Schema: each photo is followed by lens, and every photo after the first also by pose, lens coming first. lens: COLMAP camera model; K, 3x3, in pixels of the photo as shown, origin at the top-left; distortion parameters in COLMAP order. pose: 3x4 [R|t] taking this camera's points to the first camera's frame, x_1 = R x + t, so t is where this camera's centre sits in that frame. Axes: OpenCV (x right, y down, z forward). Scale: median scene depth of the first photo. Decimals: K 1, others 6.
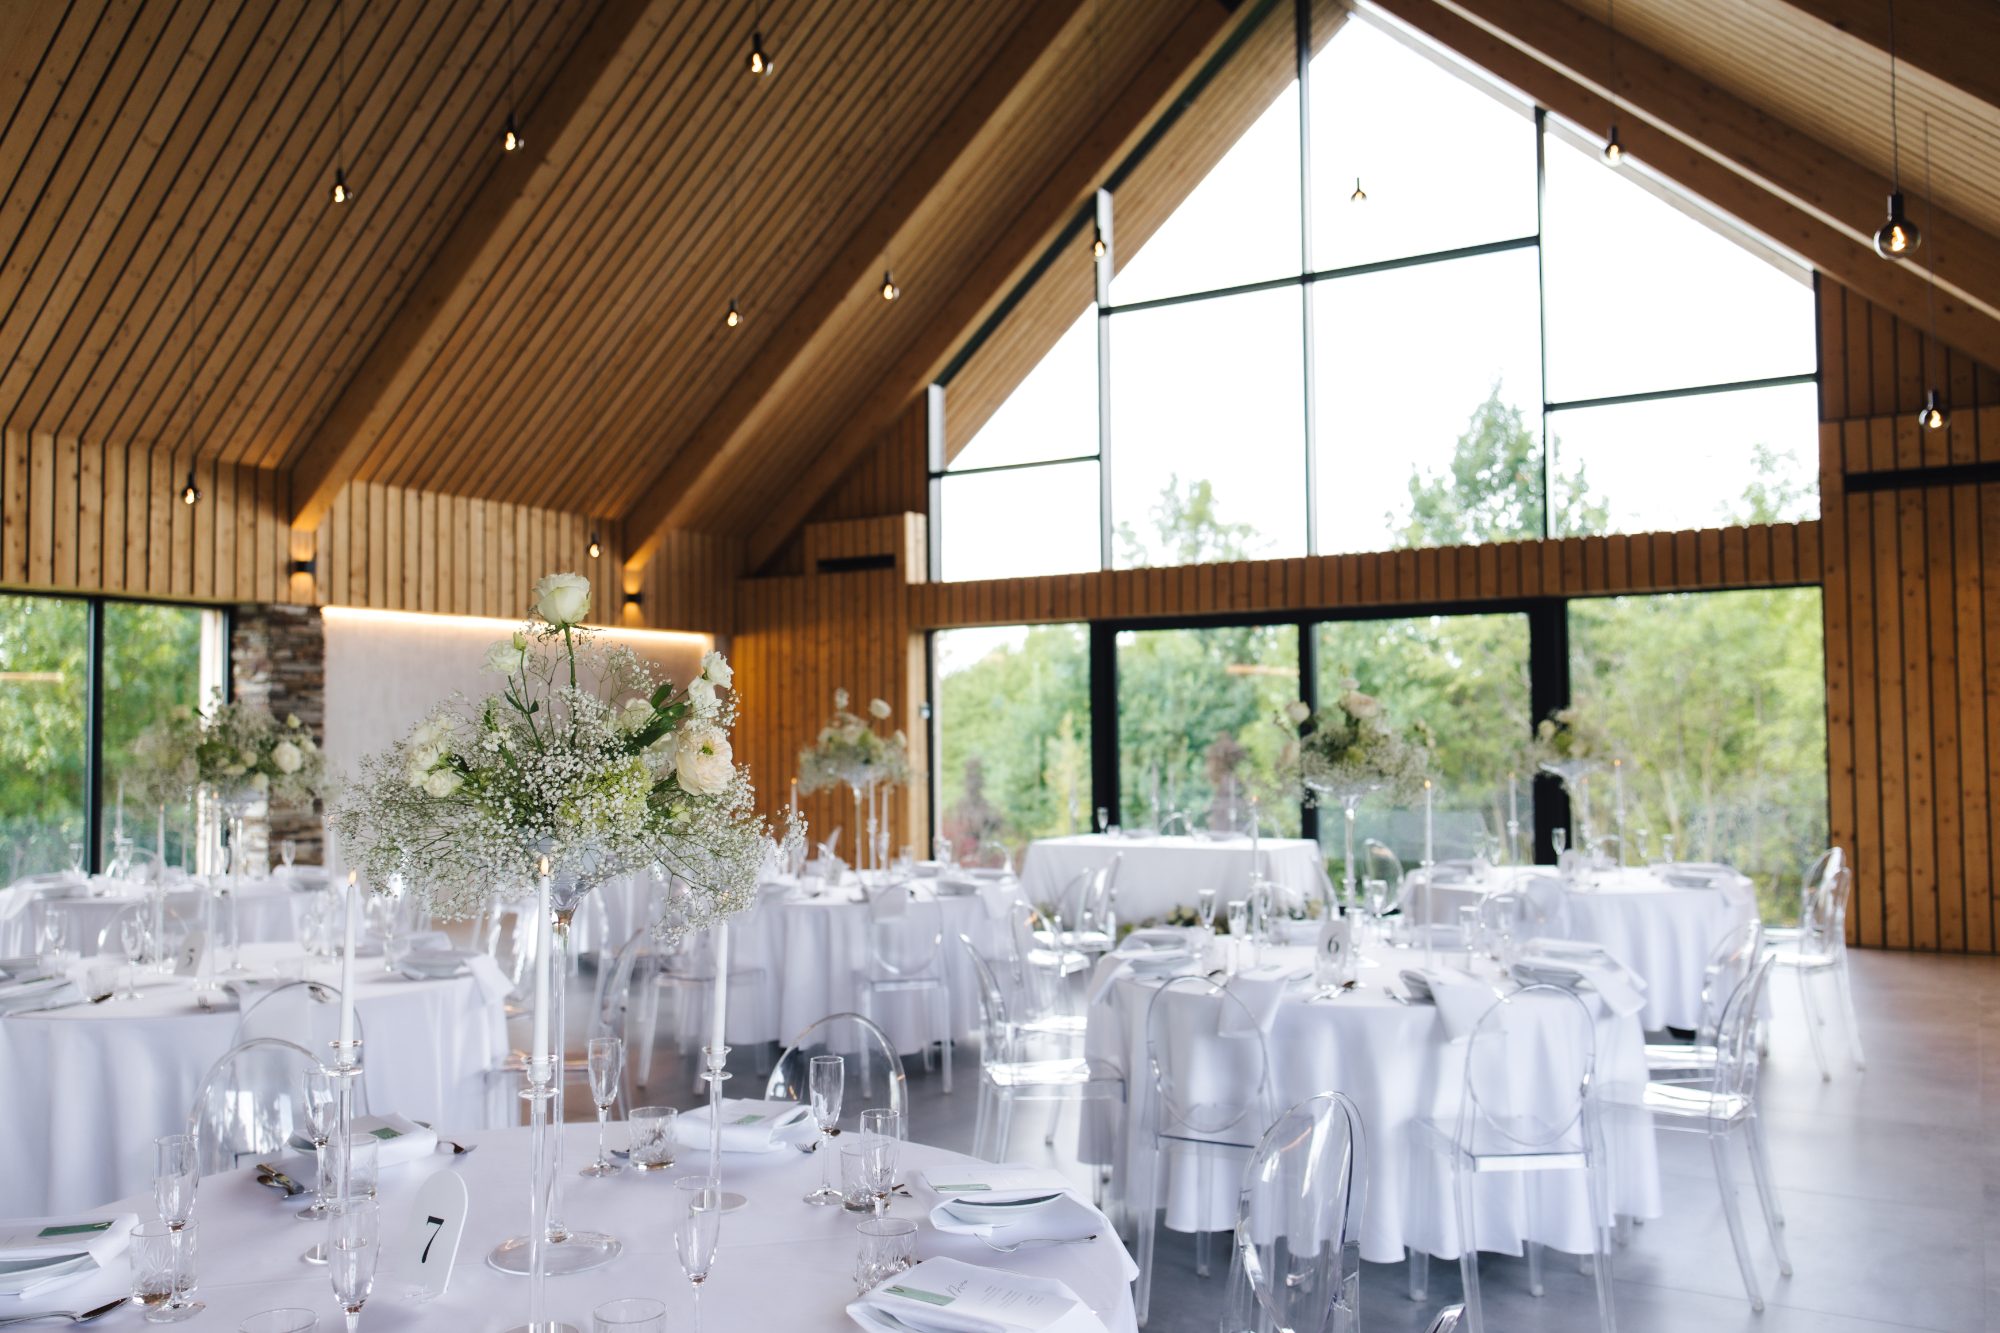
lens RADIAL K [[1572.2, 0, 1000.0], [0, 1572.2, 666.5], [0, 0, 1]] dist [-0.027637, 0.006808]
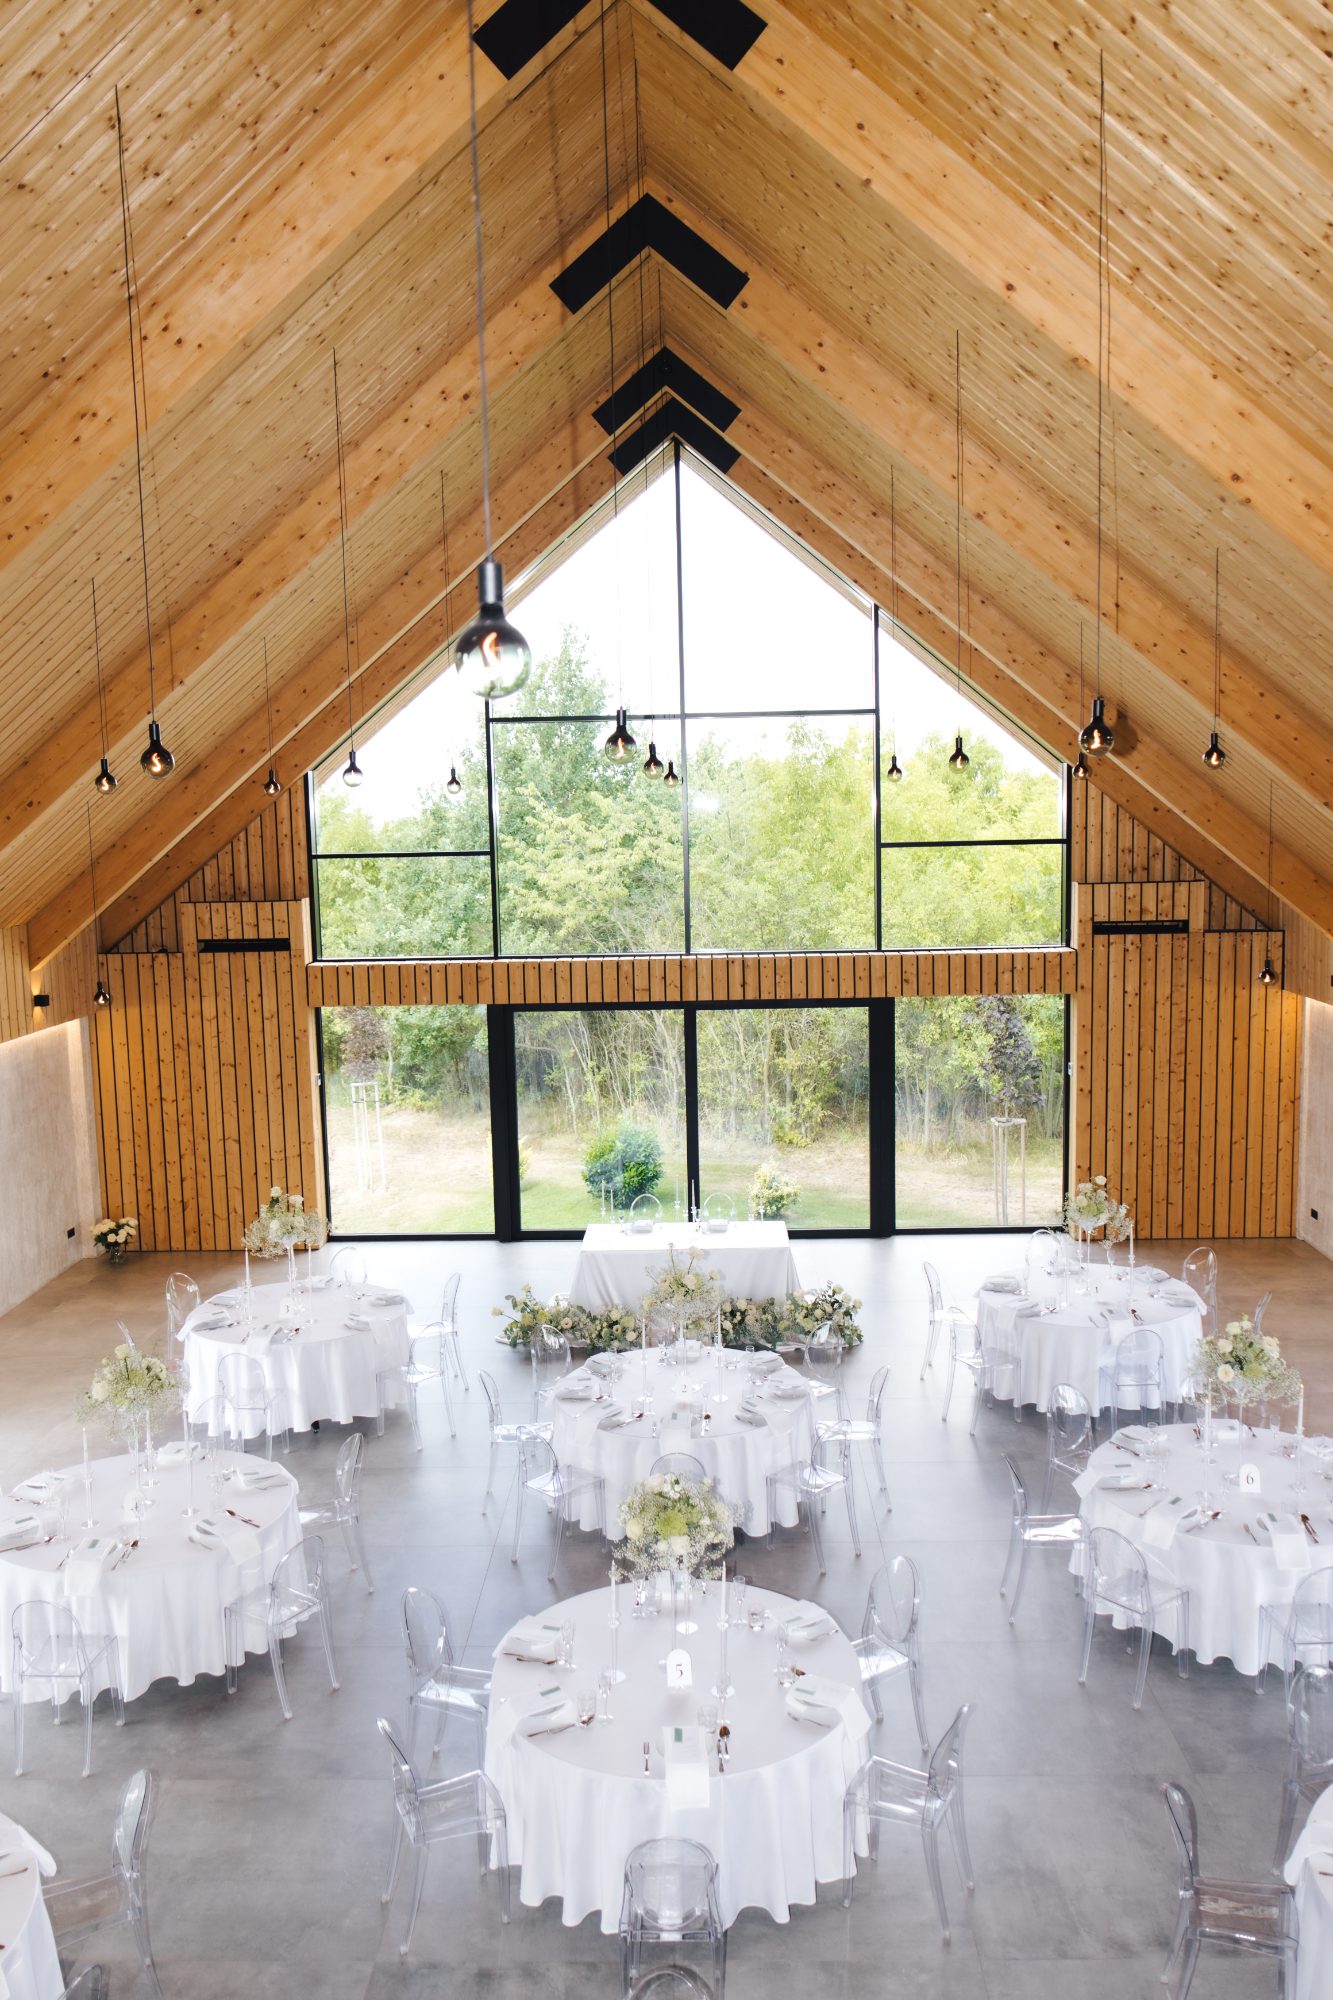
lens RADIAL K [[1559.0, 0, 666.5], [0, 1559.0, 1000.0], [0, 0, 1]] dist [-0.024760, 0.010775]
pose [[0.866184, -0.069100, 0.494925, -0.385960], [-0.007448, 0.988499, 0.151045, -0.199459], [-0.499670, -0.134519, 0.855707, -0.030953]]
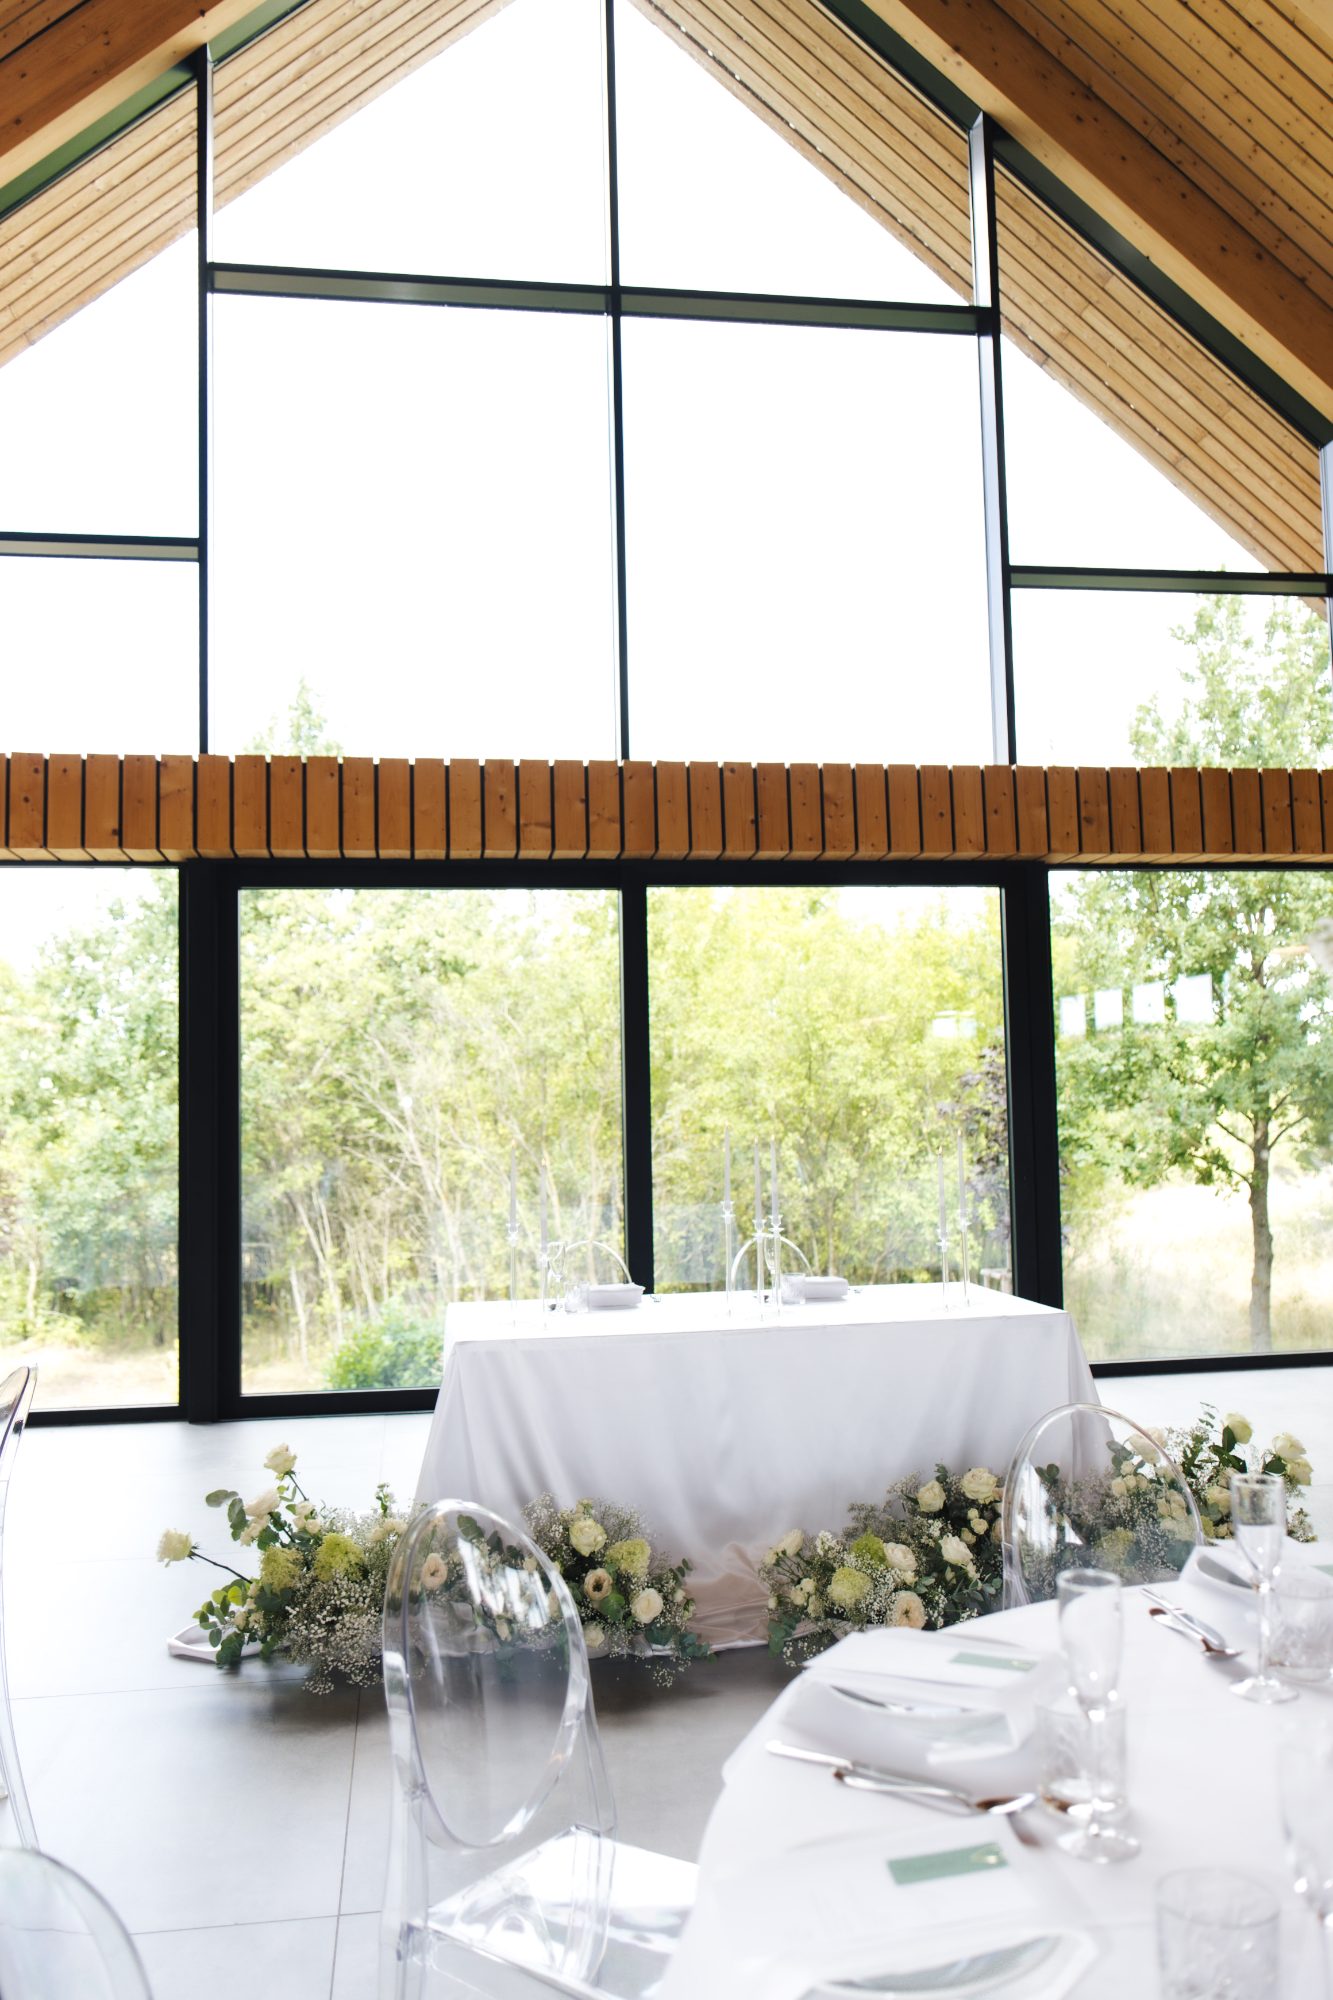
lens RADIAL K [[1572.2, 0, 666.5], [0, 1572.2, 1000.0], [0, 0, 1]] dist [-0.027637, 0.006808]
pose [[0.760375, 0.037152, 0.648421, -0.147649], [-0.014342, 0.999080, -0.040426, 0.034506], [-0.649326, 0.021439, 0.760208, 0.511727]]
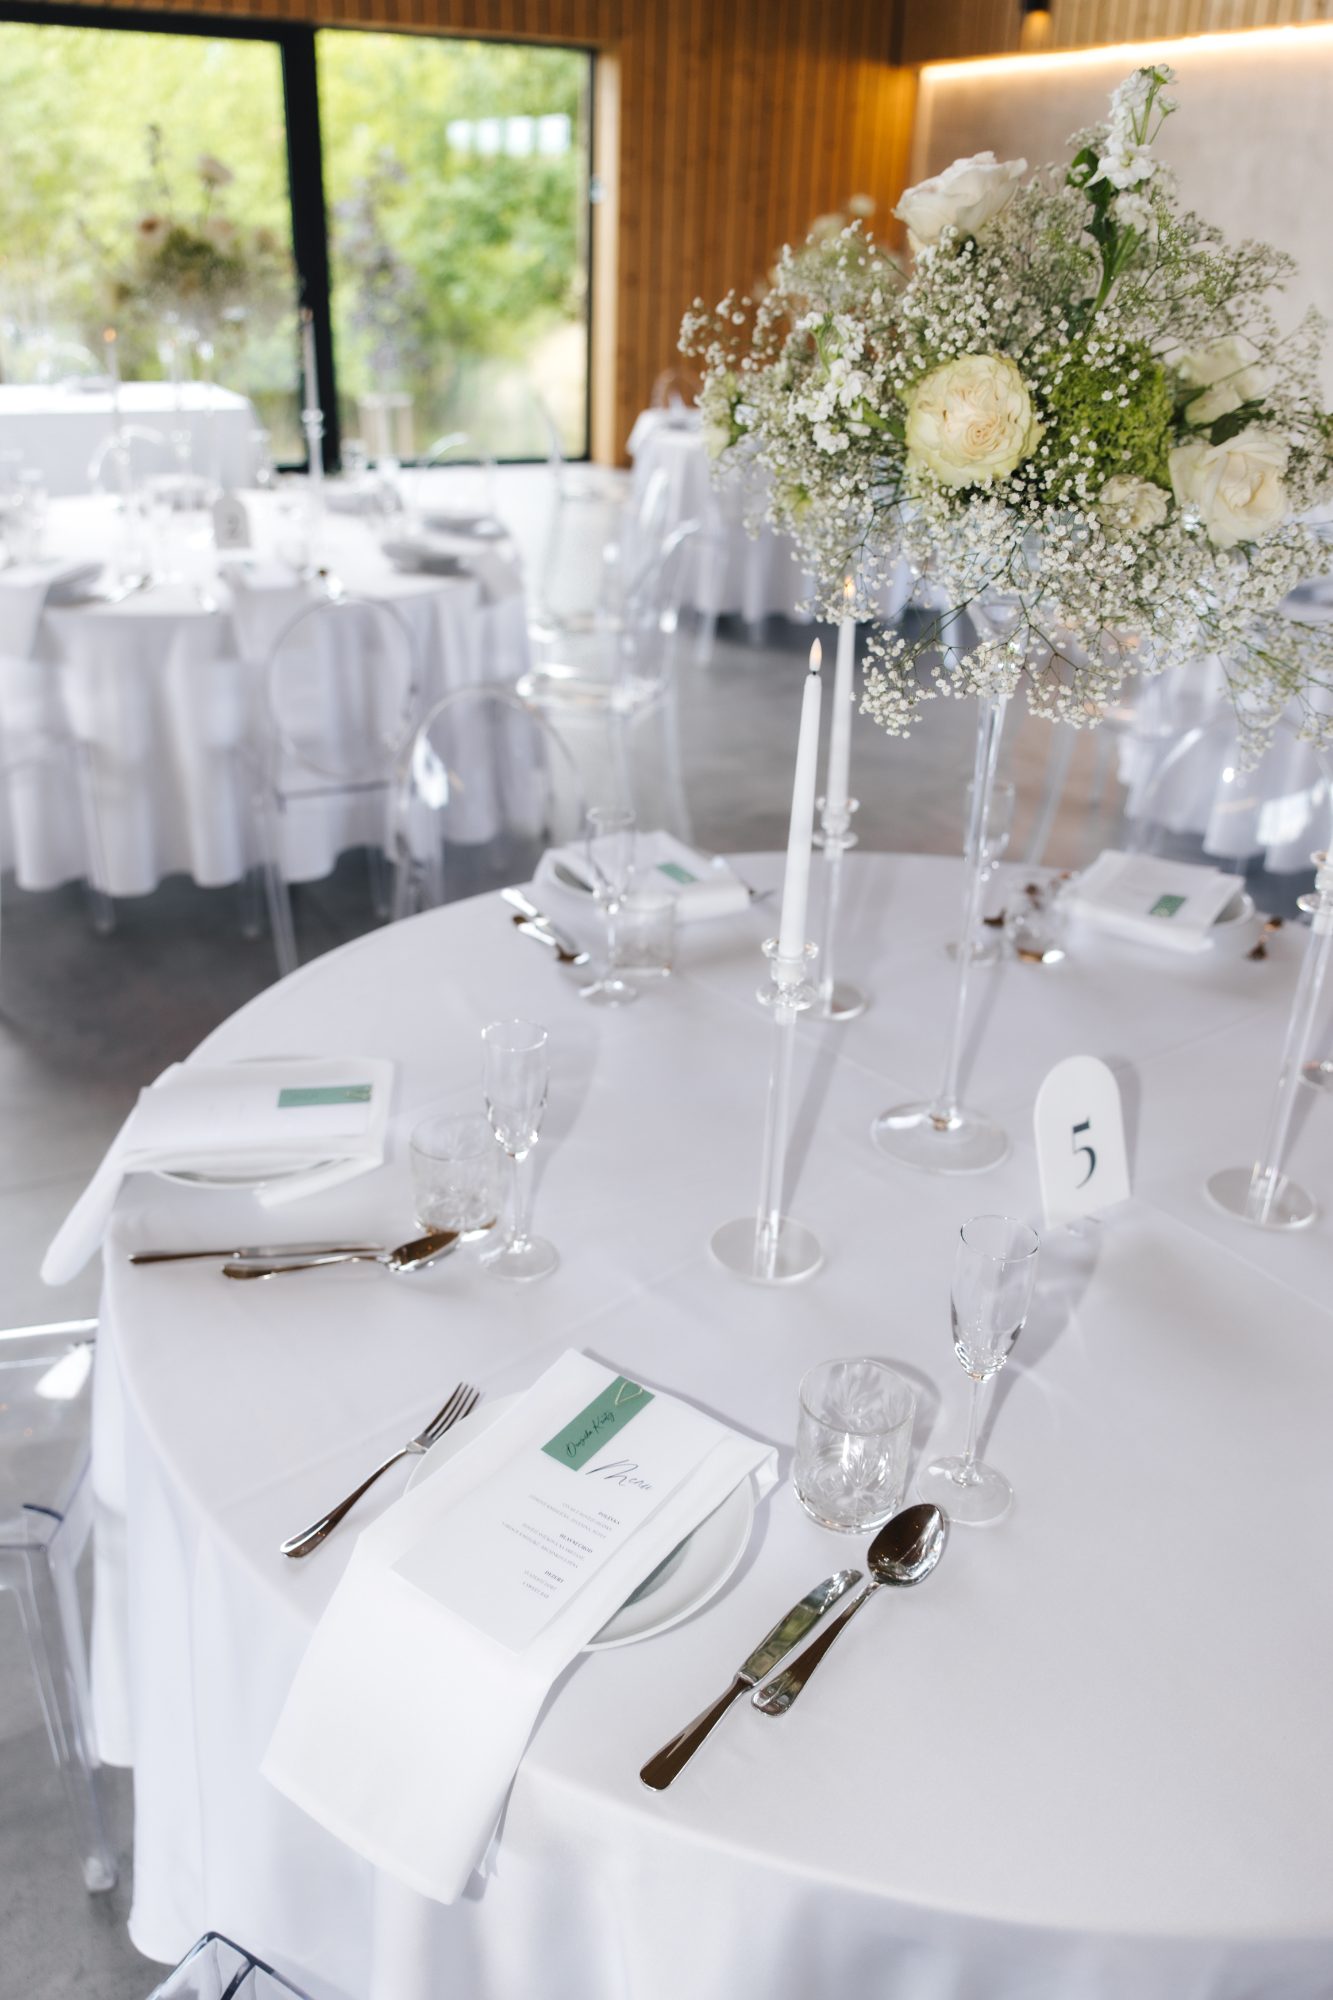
lens RADIAL K [[1572.2, 0, 666.5], [0, 1572.2, 1000.0], [0, 0, 1]] dist [-0.027637, 0.006808]
pose [[0.528305, -0.351956, 0.772671, -0.253721], [-0.073327, 0.887724, 0.454500, 0.016594], [-0.845882, -0.296772, 0.443181, 0.316318]]
